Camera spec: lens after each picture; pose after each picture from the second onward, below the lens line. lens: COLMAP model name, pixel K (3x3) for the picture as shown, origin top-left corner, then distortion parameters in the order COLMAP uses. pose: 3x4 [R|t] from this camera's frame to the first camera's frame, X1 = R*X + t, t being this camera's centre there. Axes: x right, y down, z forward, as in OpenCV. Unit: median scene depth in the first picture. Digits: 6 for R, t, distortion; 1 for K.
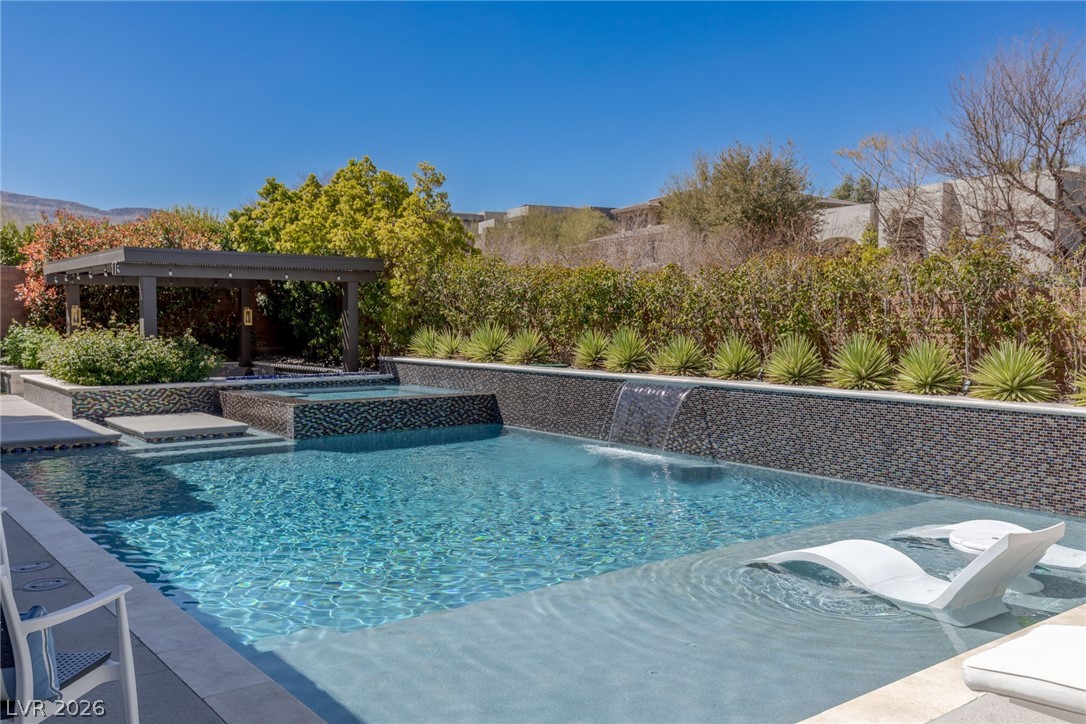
lens RADIAL K [[960.1, 0, 543.0], [0, 960.1, 362.0], [0, 0, 1]] dist [0.003042, 0.003554]
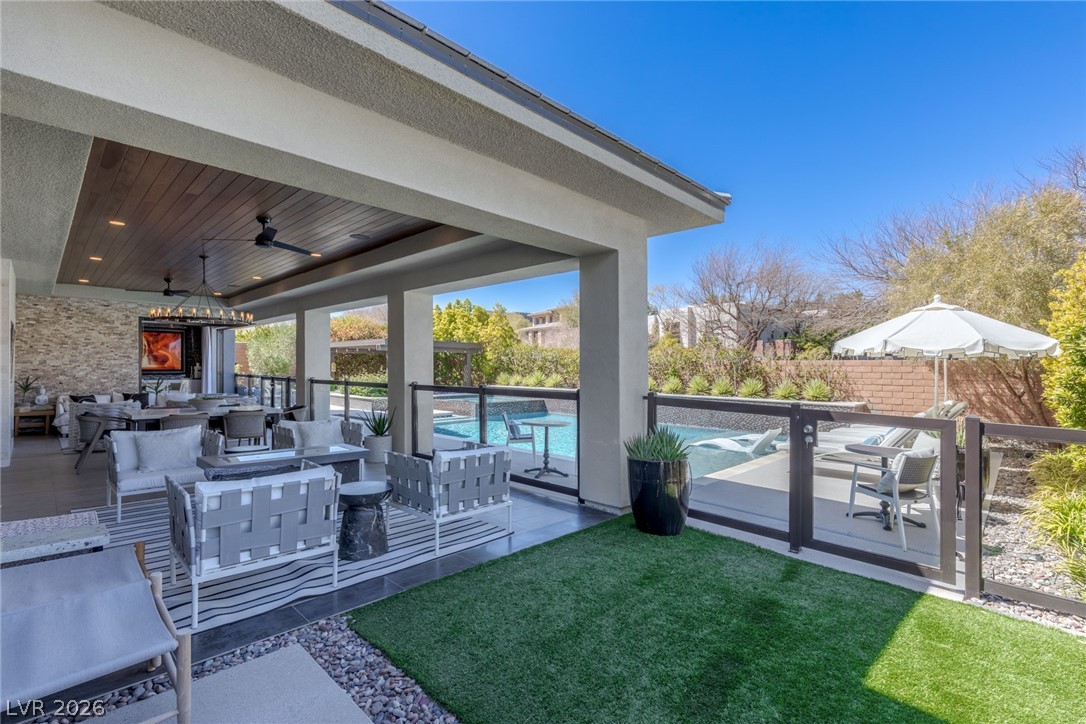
lens RADIAL K [[498.0, 0, 539.9], [0, 498.0, 376.7], [0, 0, 1]] dist [0.000059, 0.000325]
pose [[0.991016, -0.000808, 0.133744, -0.189978], [0.004112, 0.999693, -0.024433, 0.004182], [-0.133683, 0.024763, 0.990715, -0.229365]]
